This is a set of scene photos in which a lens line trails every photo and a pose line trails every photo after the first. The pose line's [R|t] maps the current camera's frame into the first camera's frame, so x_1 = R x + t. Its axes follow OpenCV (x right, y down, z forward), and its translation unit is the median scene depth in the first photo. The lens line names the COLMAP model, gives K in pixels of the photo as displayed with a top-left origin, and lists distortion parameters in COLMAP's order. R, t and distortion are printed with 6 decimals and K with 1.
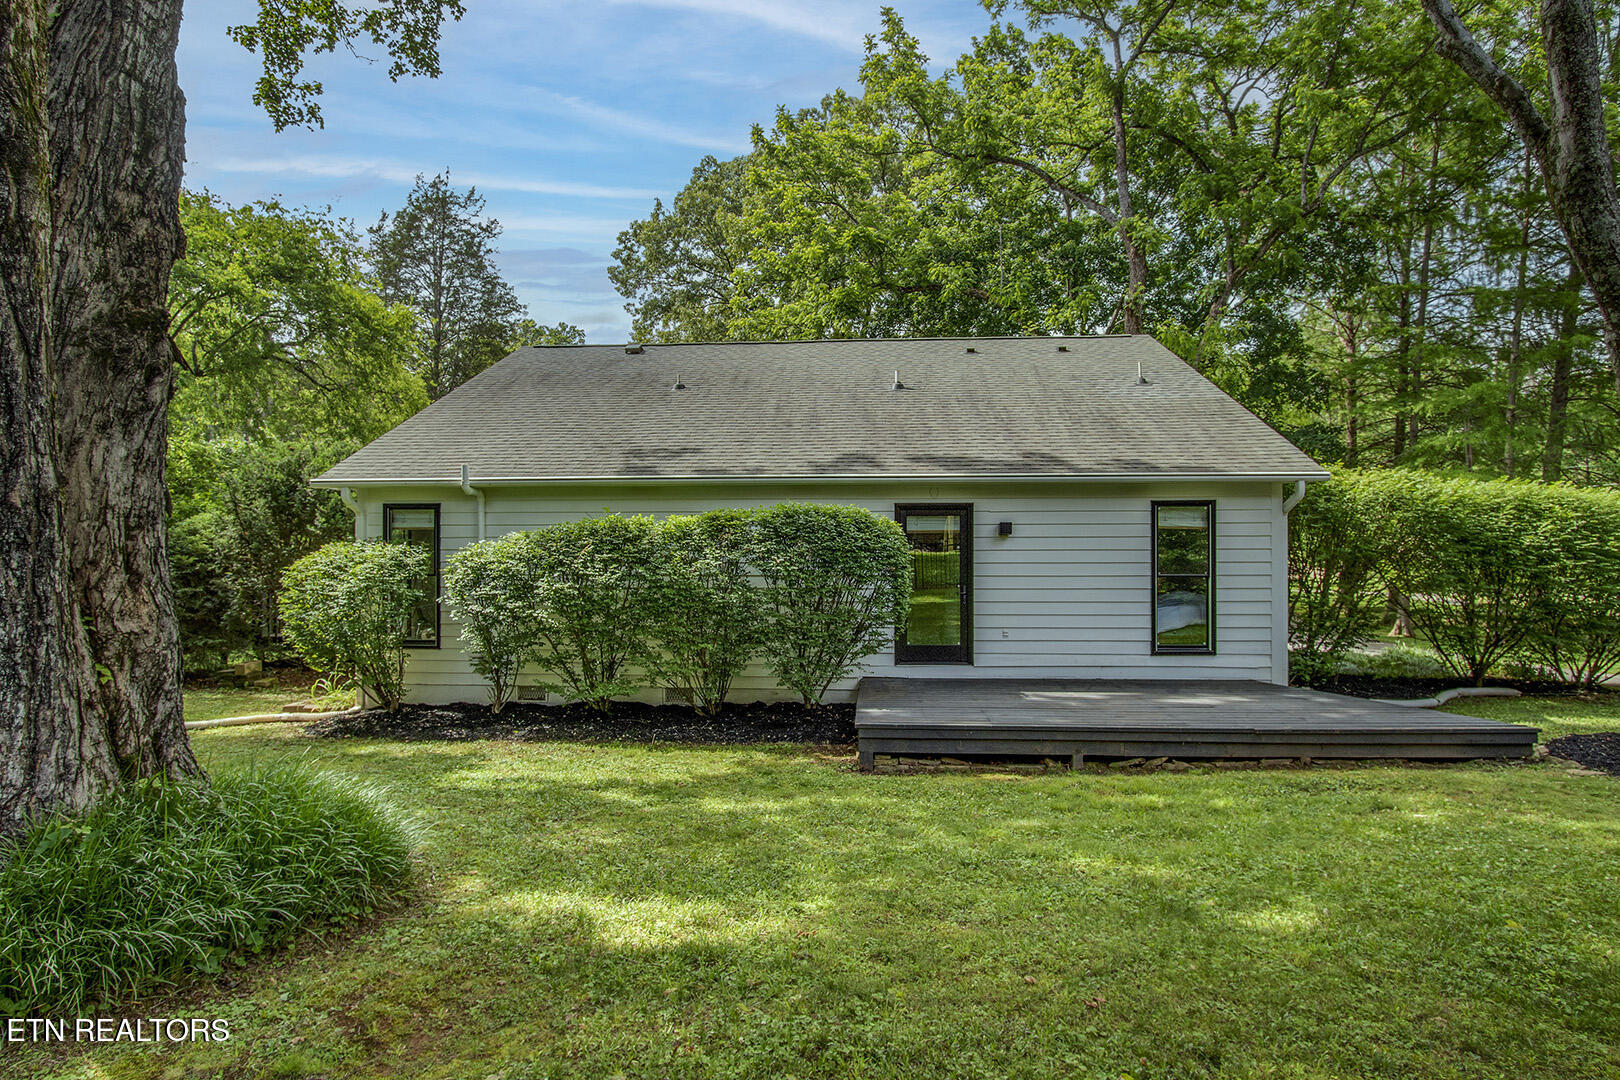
lens RADIAL K [[867.1, 0, 798.8], [0, 867.1, 553.8], [0, 0, 1]] dist [-0.004922, -0.000121]
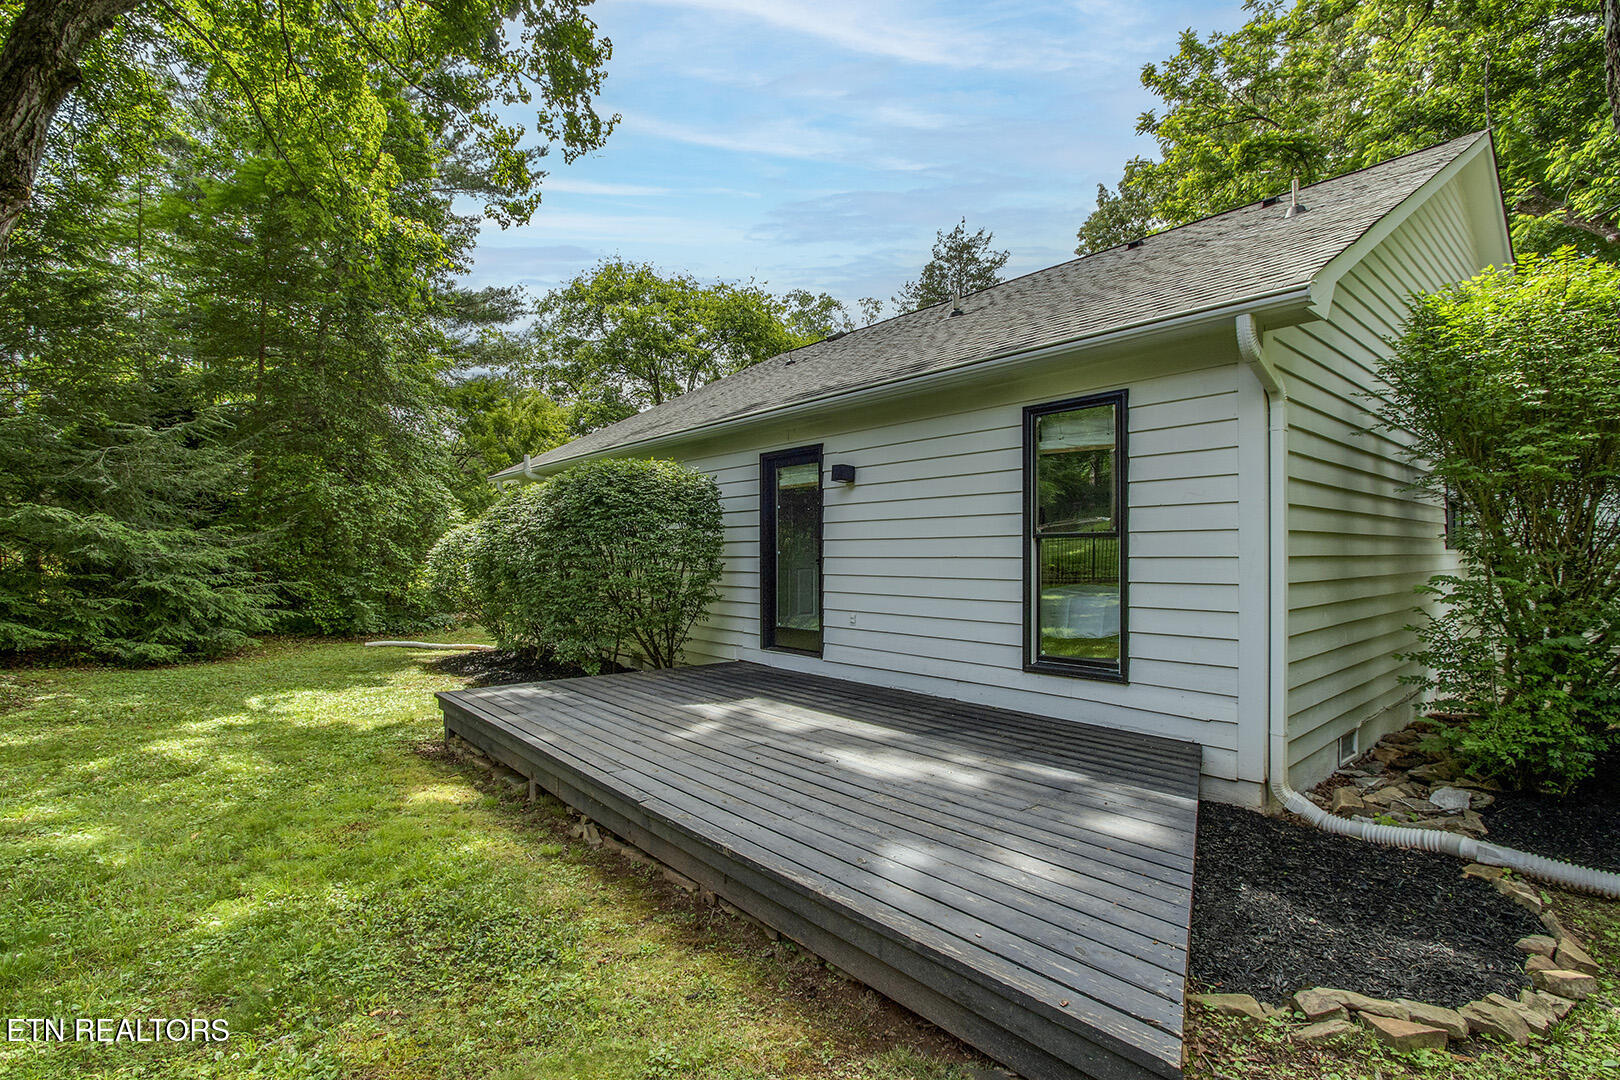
lens RADIAL K [[744.1, 0, 815.7], [0, 744.1, 549.3], [0, 0, 1]] dist [-0.011275, -0.000121]
pose [[0.714929, -0.005282, -0.699177, 0.648847], [0.004881, 0.999985, -0.002563, 0.034981], [0.699180, -0.001580, 0.714944, 0.534252]]
